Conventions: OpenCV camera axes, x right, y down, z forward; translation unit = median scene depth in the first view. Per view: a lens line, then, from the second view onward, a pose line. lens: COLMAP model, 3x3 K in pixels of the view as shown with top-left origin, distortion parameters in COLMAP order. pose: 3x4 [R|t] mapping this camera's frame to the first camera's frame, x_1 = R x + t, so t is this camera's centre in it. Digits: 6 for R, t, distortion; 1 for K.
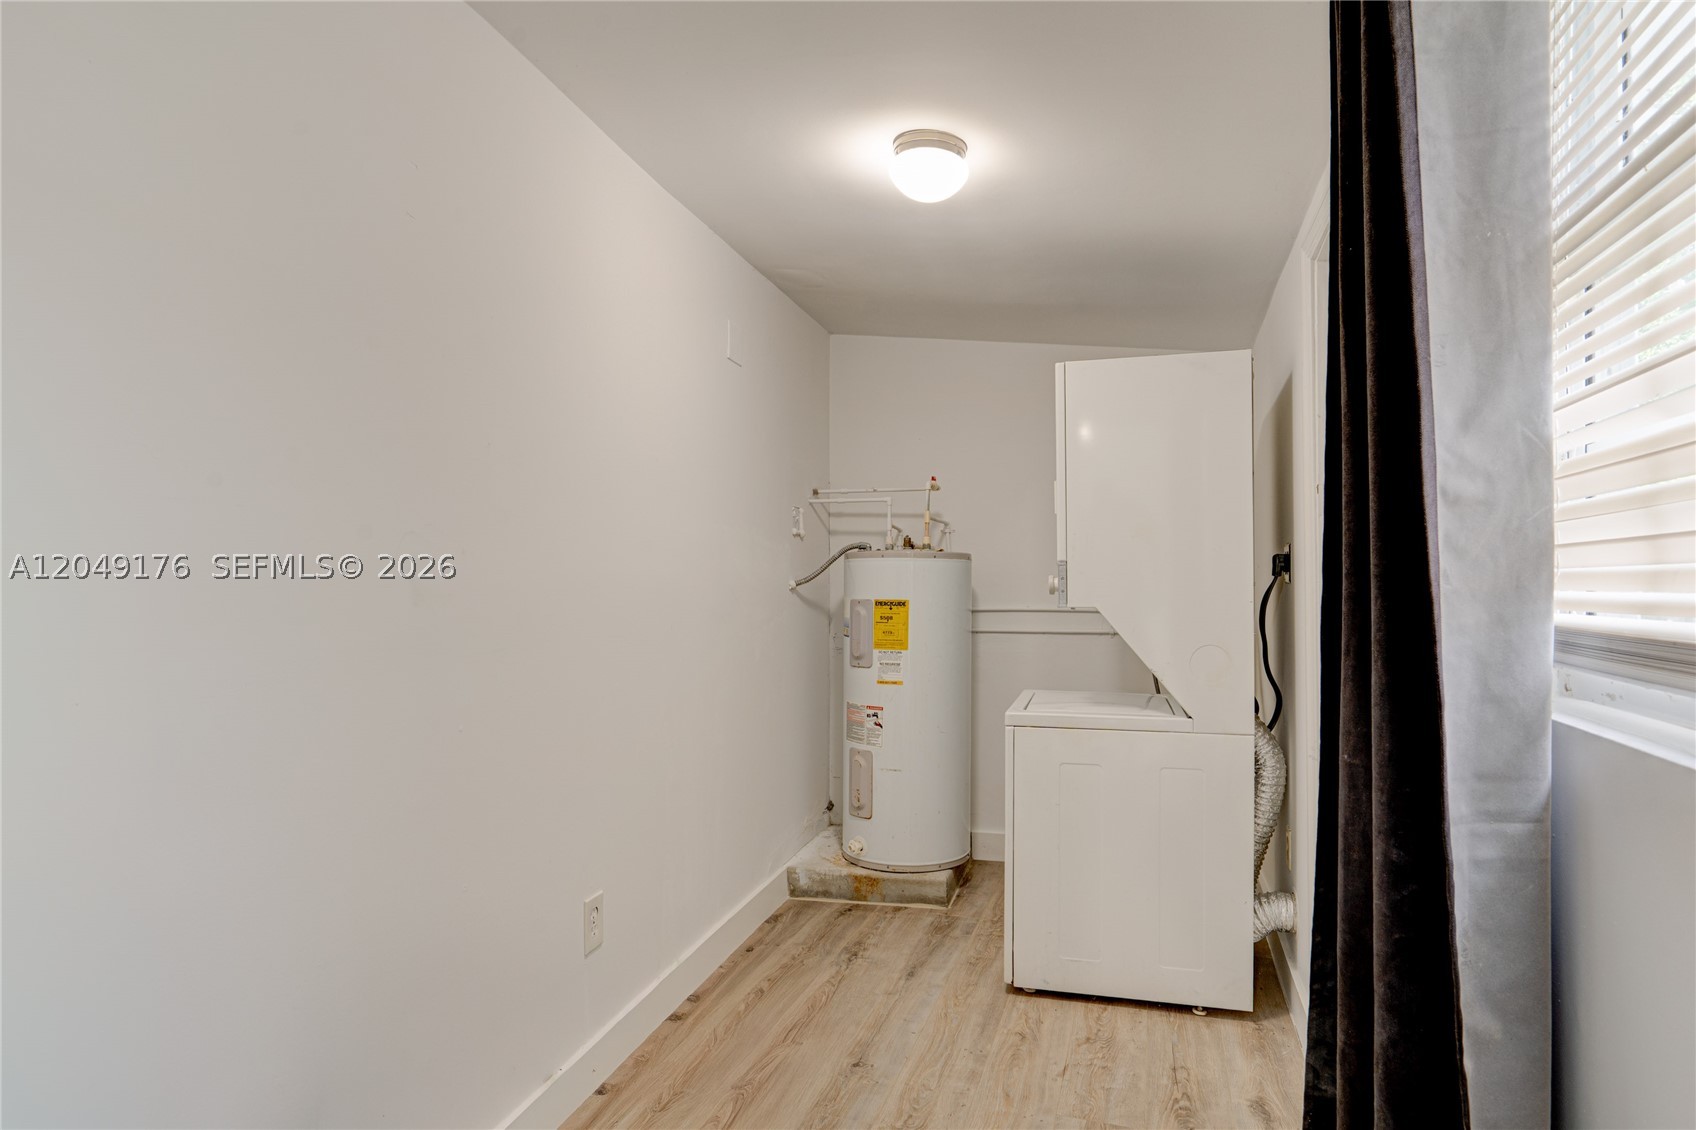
lens RADIAL K [[922.1, 0, 853.2], [0, 922.1, 568.5], [0, 0, 1]] dist [-0.003567, 0.000853]
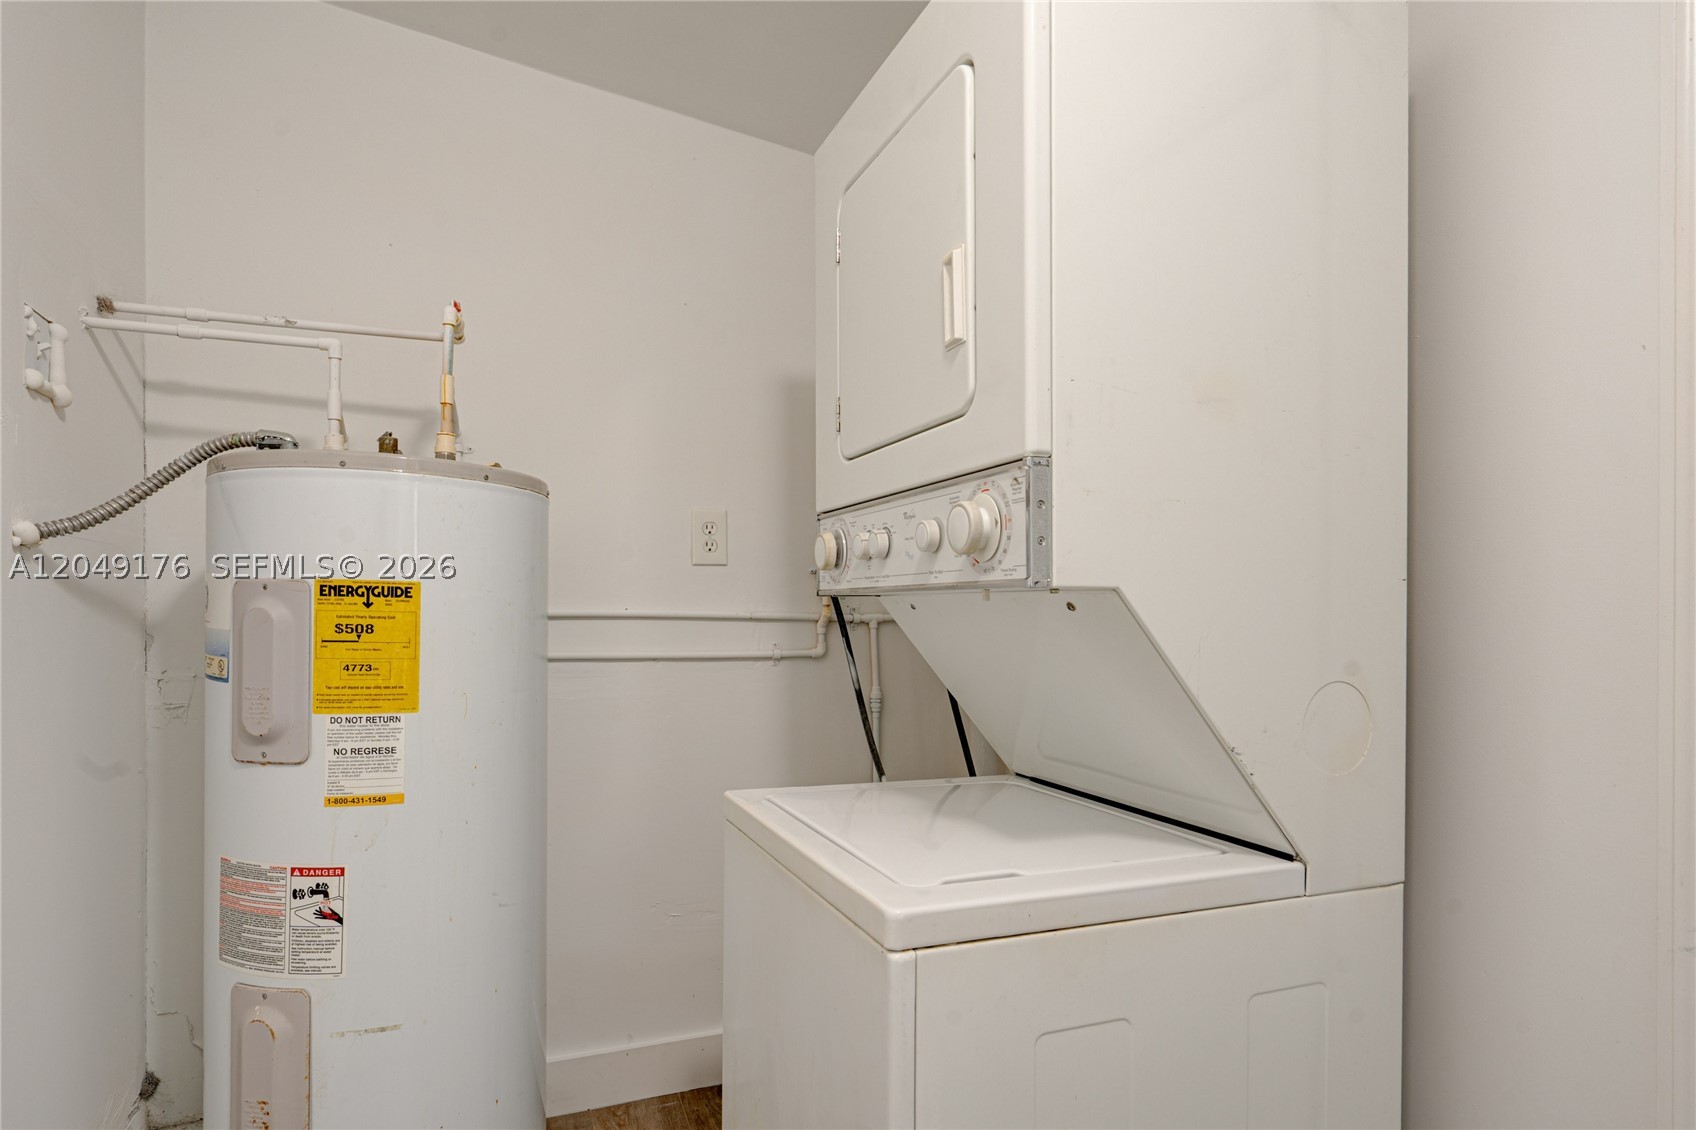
lens RADIAL K [[943.8, 0, 846.6], [0, 943.8, 628.7], [0, 0, 1]] dist [-0.003070, -0.000552]
pose [[0.798717, 0.000376, 0.601707, -0.034204], [-0.024815, 0.999170, 0.032316, 0.035563], [-0.601195, -0.040743, 0.798063, 0.563858]]
